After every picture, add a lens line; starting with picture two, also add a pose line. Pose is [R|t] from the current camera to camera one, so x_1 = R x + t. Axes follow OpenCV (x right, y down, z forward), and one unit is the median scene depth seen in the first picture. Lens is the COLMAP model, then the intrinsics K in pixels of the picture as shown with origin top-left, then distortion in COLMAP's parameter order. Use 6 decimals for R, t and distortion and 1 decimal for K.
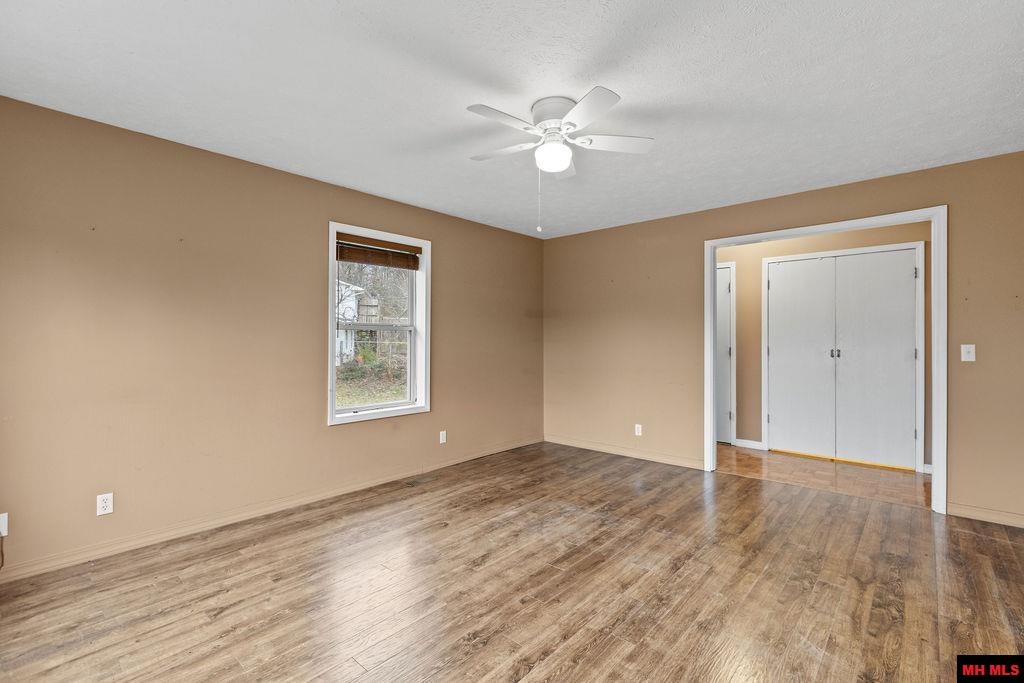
lens RADIAL K [[451.5, 0, 511.5], [0, 451.5, 342.7], [0, 0, 1]] dist [-0.004463, 0.000996]
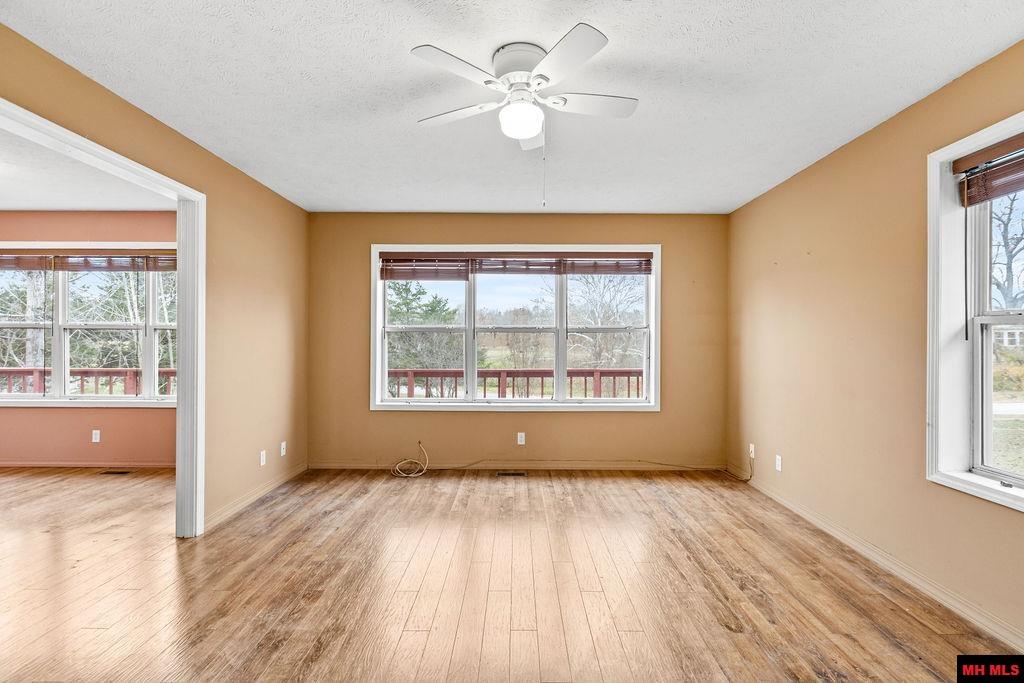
lens RADIAL K [[451.5, 0, 506.4], [0, 451.5, 342.2], [0, 0, 1]] dist [-0.004463, 0.000996]
pose [[-0.764931, 0.008707, -0.644054, 0.518416], [0.010935, 0.999940, 0.000531, -0.020921], [0.644020, -0.006636, -0.764980, 1.262237]]
